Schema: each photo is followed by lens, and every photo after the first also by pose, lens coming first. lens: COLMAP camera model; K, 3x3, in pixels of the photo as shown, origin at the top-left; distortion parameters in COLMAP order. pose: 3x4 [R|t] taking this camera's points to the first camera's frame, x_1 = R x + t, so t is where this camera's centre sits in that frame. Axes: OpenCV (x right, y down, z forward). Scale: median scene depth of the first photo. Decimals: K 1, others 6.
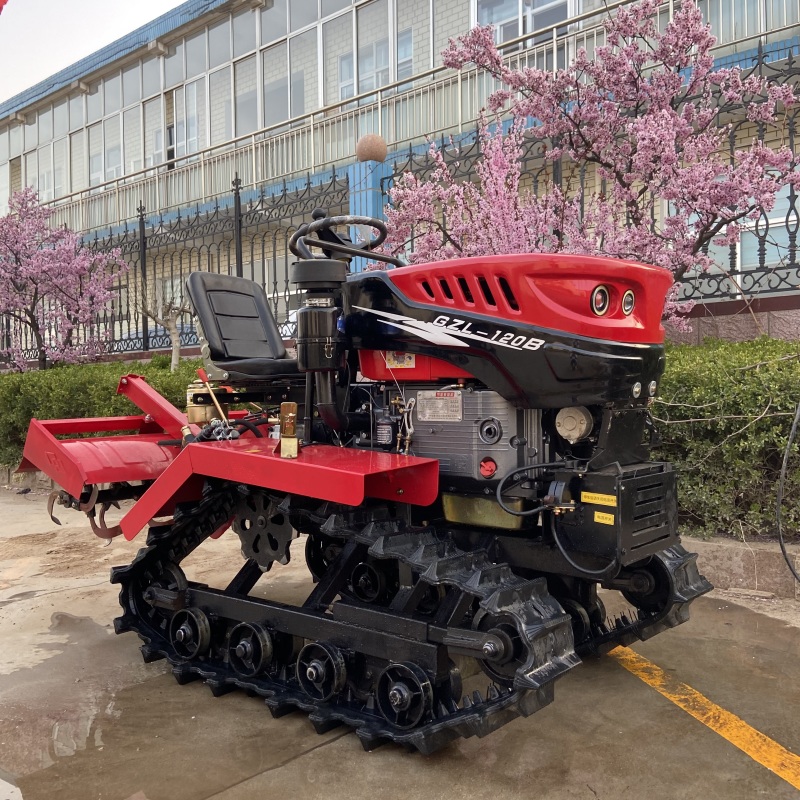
lens RADIAL K [[806.7, 0, 401.4], [0, 806.7, 395.6], [0, 0, 1]] dist [0.038148, 0.000000]
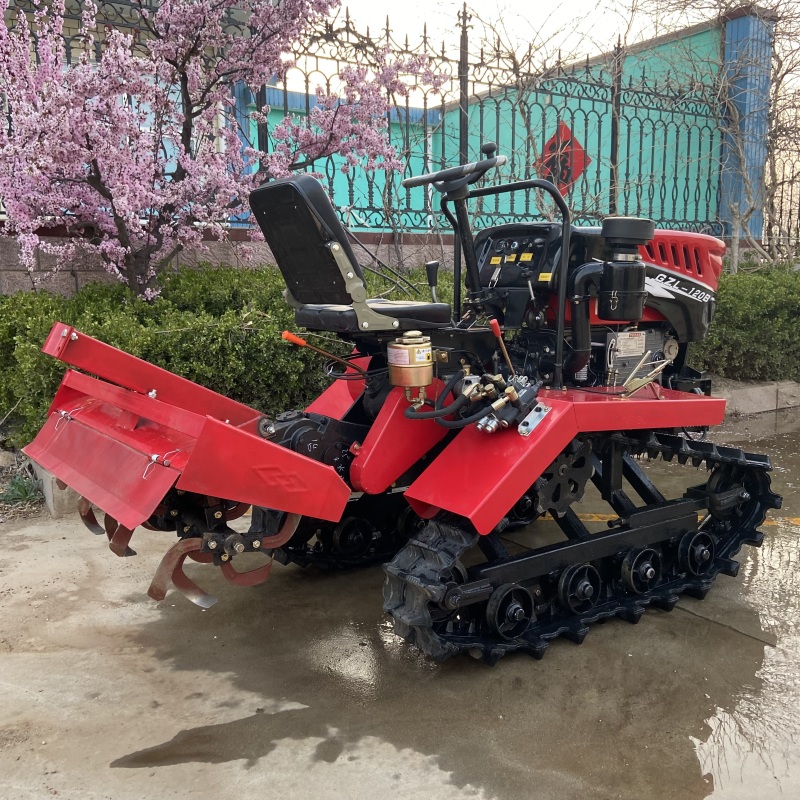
lens RADIAL K [[806.7, 0, 403.5], [0, 806.7, 404.3], [0, 0, 1]] dist [0.038148, 0.000000]
pose [[0.278573, -0.154663, 0.947880, -1.257599], [-0.002367, 0.986835, 0.161715, -0.097097], [-0.960412, -0.047293, 0.274539, 0.979988]]
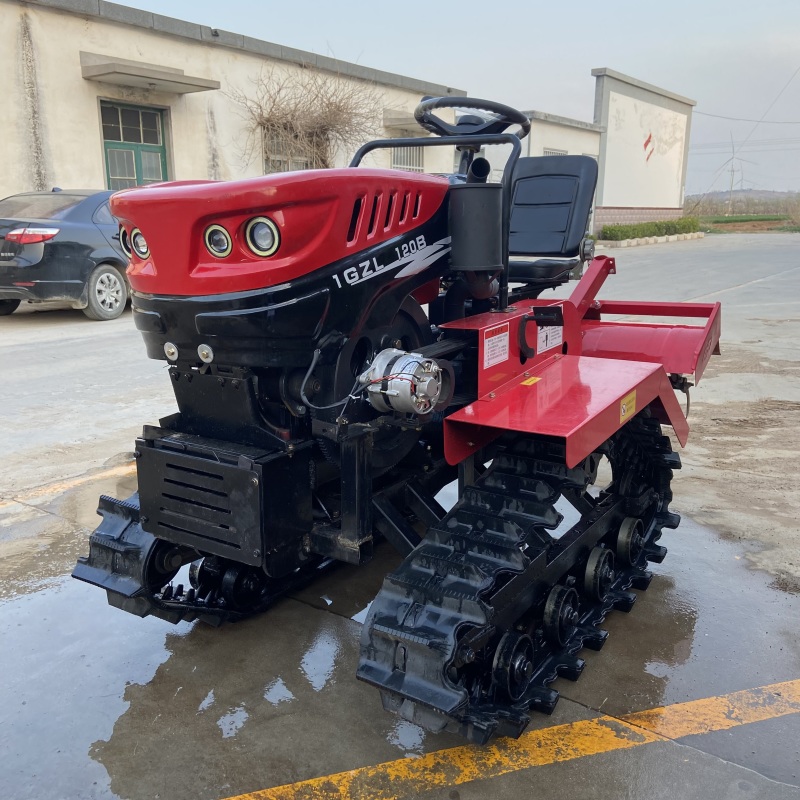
lens RADIAL K [[806.7, 0, 399.8], [0, 806.7, 399.7], [0, 0, 1]] dist [0.038148, 0.000000]
pose [[0.079547, 0.204258, -0.975680, 0.998404], [0.013373, 0.978475, 0.205933, -0.108788], [0.996741, -0.029430, 0.075103, 1.035043]]
